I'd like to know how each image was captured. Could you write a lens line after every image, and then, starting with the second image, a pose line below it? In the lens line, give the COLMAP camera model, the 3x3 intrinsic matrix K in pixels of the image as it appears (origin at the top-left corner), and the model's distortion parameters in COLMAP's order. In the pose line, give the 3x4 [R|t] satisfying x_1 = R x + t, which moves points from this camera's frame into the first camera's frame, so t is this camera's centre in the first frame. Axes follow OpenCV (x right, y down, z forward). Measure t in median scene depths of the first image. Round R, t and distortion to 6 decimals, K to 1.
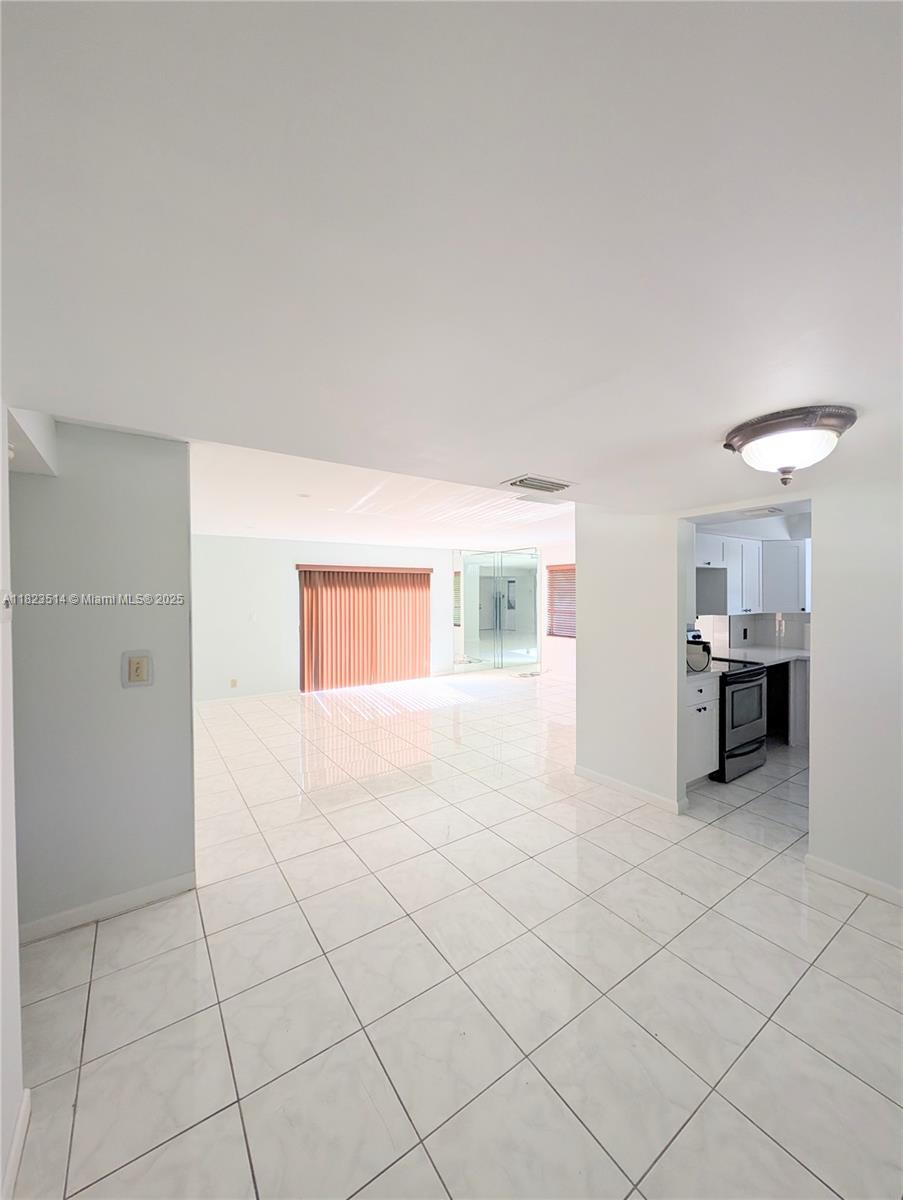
lens RADIAL K [[457.4, 0, 453.5], [0, 457.4, 596.4], [0, 0, 1]] dist [0.000021, 0.000770]
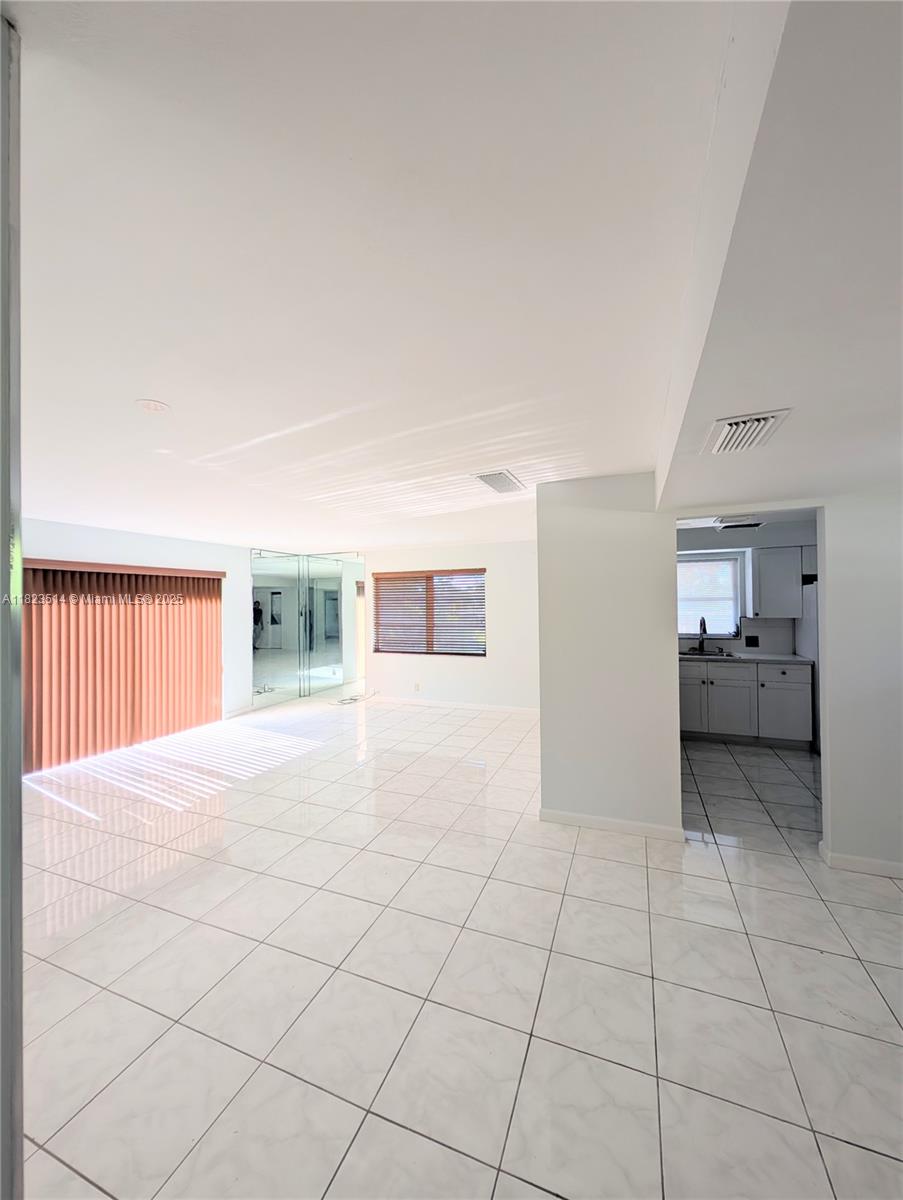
lens RADIAL K [[455.0, 0, 455.6], [0, 455.0, 597.5], [0, 0, 1]] dist [-0.001675, 0.000529]
pose [[0.832386, 0.001349, 0.554194, -0.158859], [0.013899, 0.999632, -0.023308, 0.002608], [-0.554022, 0.027104, 0.832061, 0.199876]]
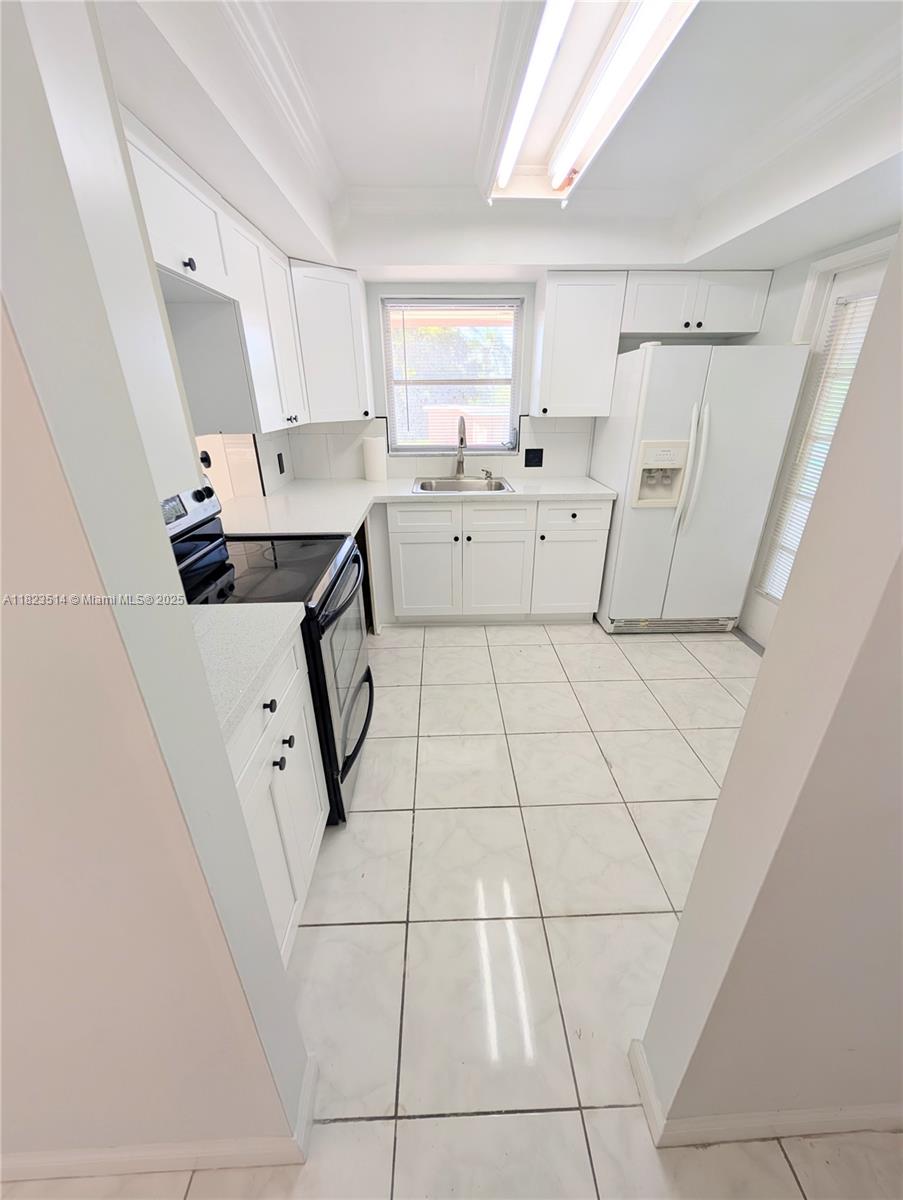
lens RADIAL K [[455.0, 0, 455.6], [0, 455.0, 597.5], [0, 0, 1]] dist [-0.001675, 0.000529]
pose [[0.536511, -0.342323, 0.771344, 0.182018], [0.010919, 0.916769, 0.399268, 0.008305], [-0.843823, -0.205790, 0.495594, 0.348660]]
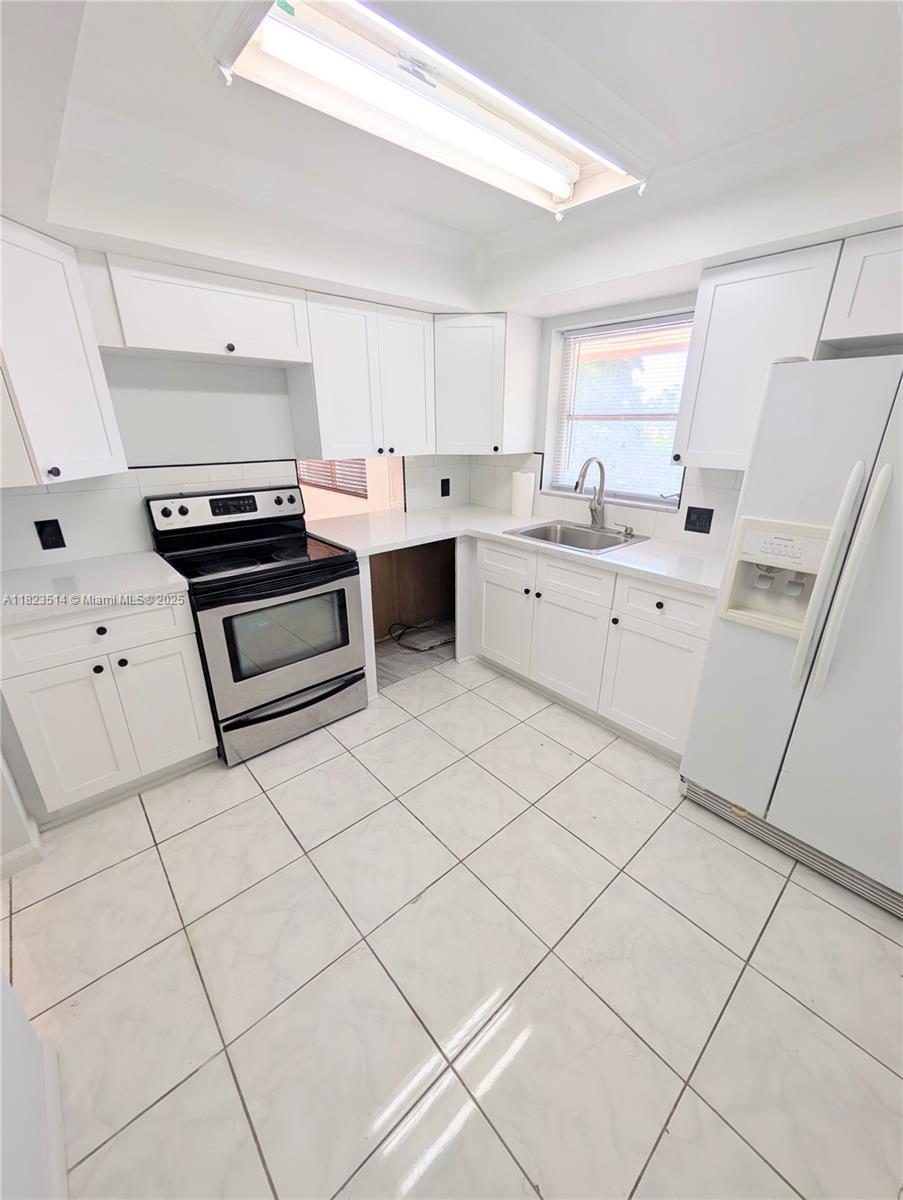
lens RADIAL K [[466.7, 0, 457.8], [0, 466.7, 598.1], [0, 0, 1]] dist [-0.000620, 0.000227]
pose [[0.991830, -0.036691, 0.122174, 0.391494], [-0.007797, 0.938514, 0.345153, 0.001433], [-0.127326, -0.343286, 0.930560, 0.234691]]
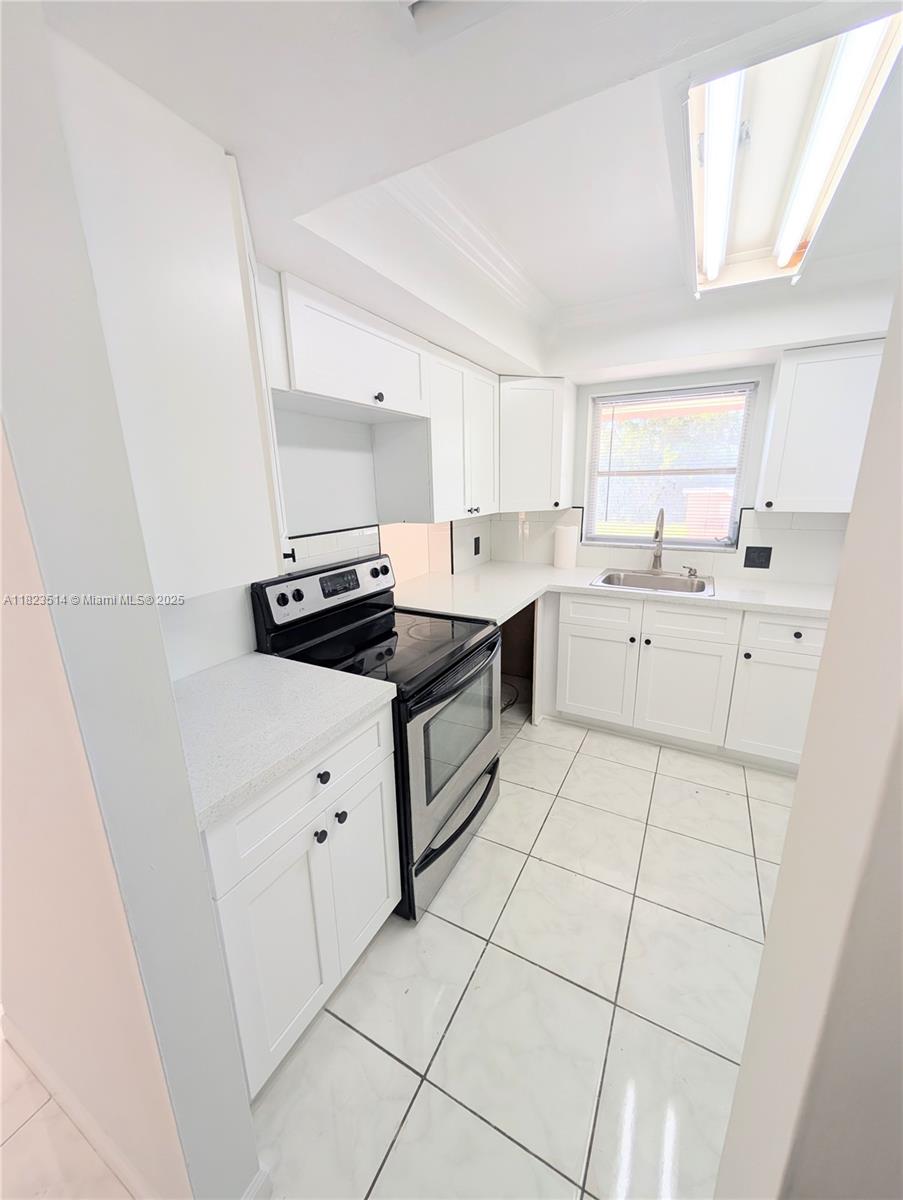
lens RADIAL K [[455.0, 0, 455.6], [0, 455.0, 597.5], [0, 0, 1]] dist [-0.001675, 0.000529]
pose [[0.888332, -0.123555, 0.442267, 0.227929], [0.016850, 0.971244, 0.237489, 0.002176], [-0.458892, -0.203517, 0.864869, 0.321857]]
